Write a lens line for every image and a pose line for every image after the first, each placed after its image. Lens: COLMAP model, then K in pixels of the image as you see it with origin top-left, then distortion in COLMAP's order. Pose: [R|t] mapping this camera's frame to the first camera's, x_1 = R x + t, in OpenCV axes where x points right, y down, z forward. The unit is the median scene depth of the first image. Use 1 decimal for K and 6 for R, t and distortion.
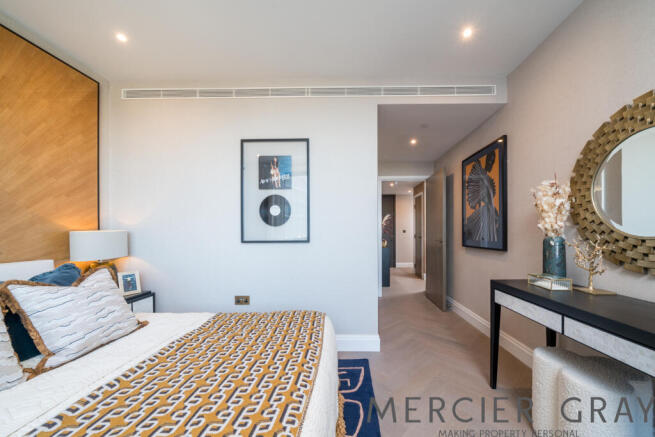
lens RADIAL K [[250.6, 0, 344.3], [0, 250.6, 231.4], [0, 0, 1]] dist [-0.001169, -0.000188]
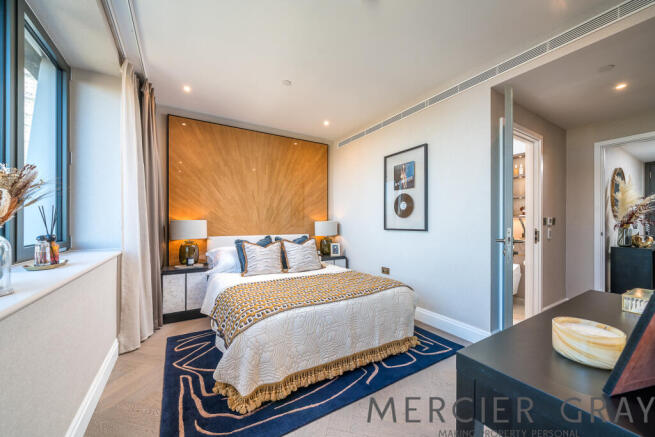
lens RADIAL K [[224.9, 0, 308.1], [0, 224.9, 221.3], [0, 0, 1]] dist [-0.000778, -0.000088]
pose [[0.509919, 0.001607, -0.860221, 0.484253], [-0.006033, 0.999980, -0.001709, 0.002542], [0.860201, 0.006061, 0.509918, -0.018374]]
